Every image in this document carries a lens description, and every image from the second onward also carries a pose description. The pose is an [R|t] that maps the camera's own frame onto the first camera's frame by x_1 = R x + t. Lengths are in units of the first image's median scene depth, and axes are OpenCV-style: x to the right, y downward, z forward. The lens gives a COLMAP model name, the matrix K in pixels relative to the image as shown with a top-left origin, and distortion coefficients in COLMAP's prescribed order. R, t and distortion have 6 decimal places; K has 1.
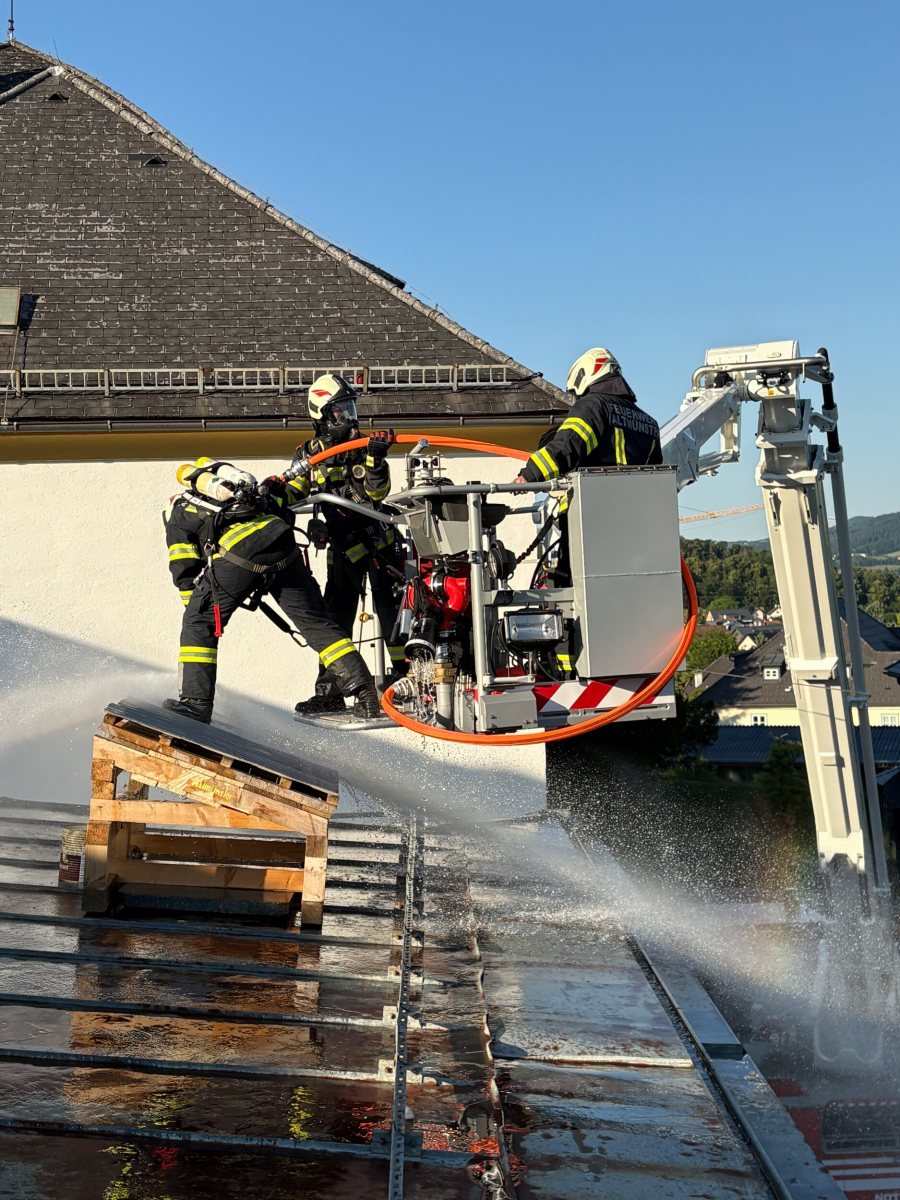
lens RADIAL K [[1787.3, 0, 449.7], [0, 1787.3, 599.6], [0, 0, 1]] dist [0.010709, 0.000000]
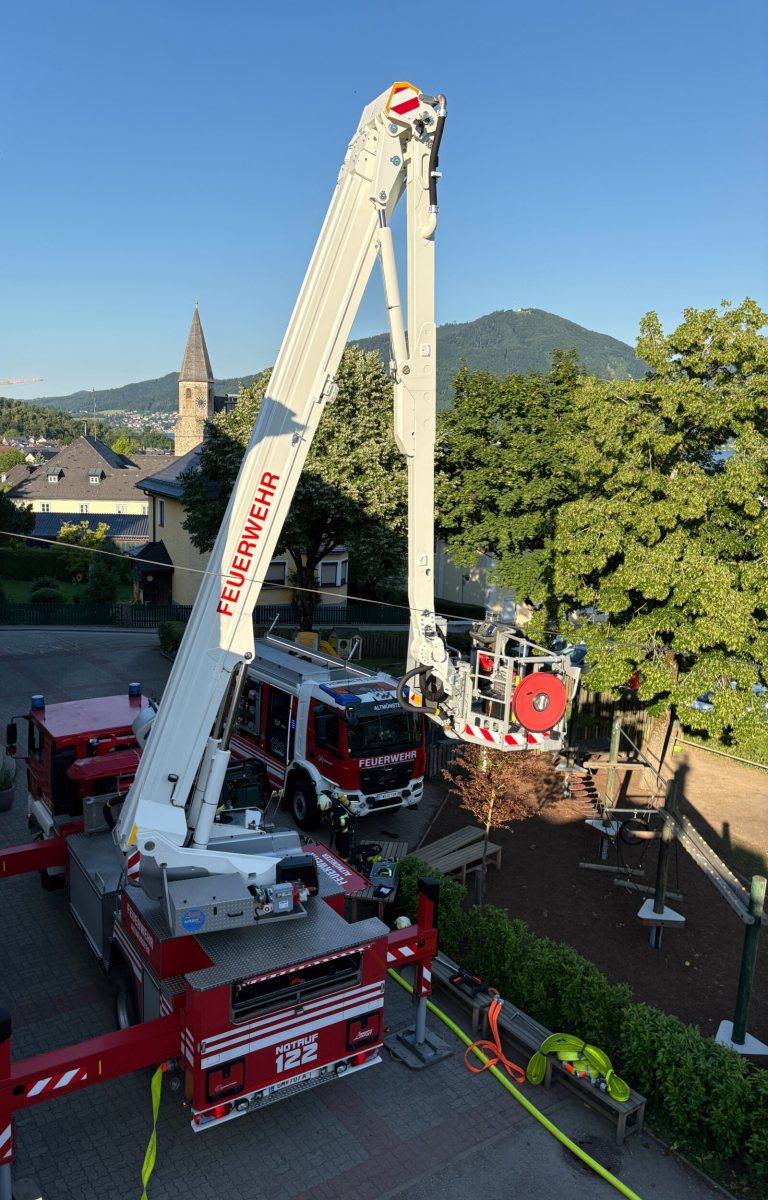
lens RADIAL K [[887.9, 0, 309.9], [0, 887.9, 607.5], [0, 0, 1]] dist [0.052667, -0.030312]
pose [[0.889980, -0.022377, 0.455450, 0.125518], [-0.063910, 0.982816, 0.173171, -0.023479], [-0.451499, -0.183227, 0.873256, 1.383532]]
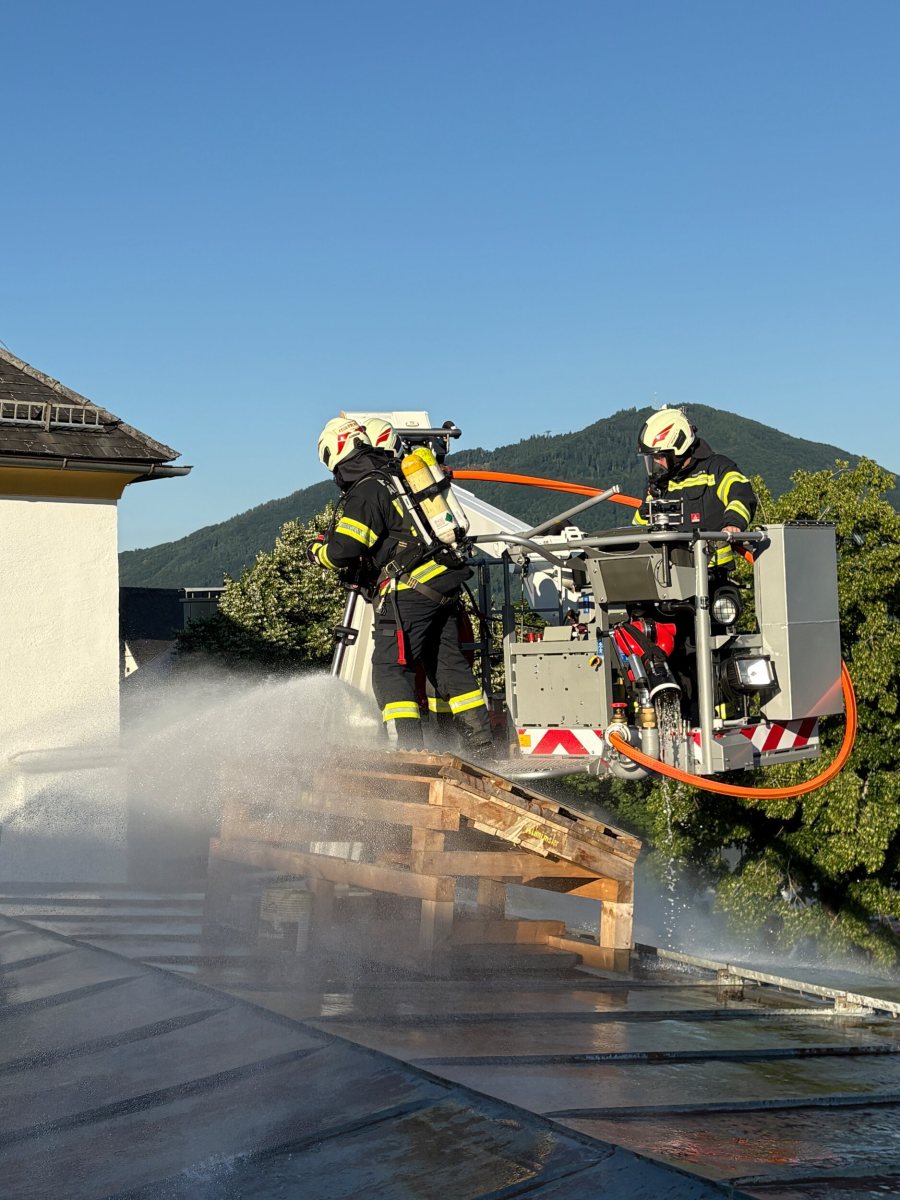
lens RADIAL K [[1787.3, 0, 450.5], [0, 1787.3, 601.0], [0, 0, 1]] dist [0.010709, 0.000000]
pose [[0.846062, 0.037914, 0.531735, -0.620707], [-0.015747, 0.998810, -0.046162, 0.023982], [-0.532852, 0.030683, 0.845652, 0.203034]]
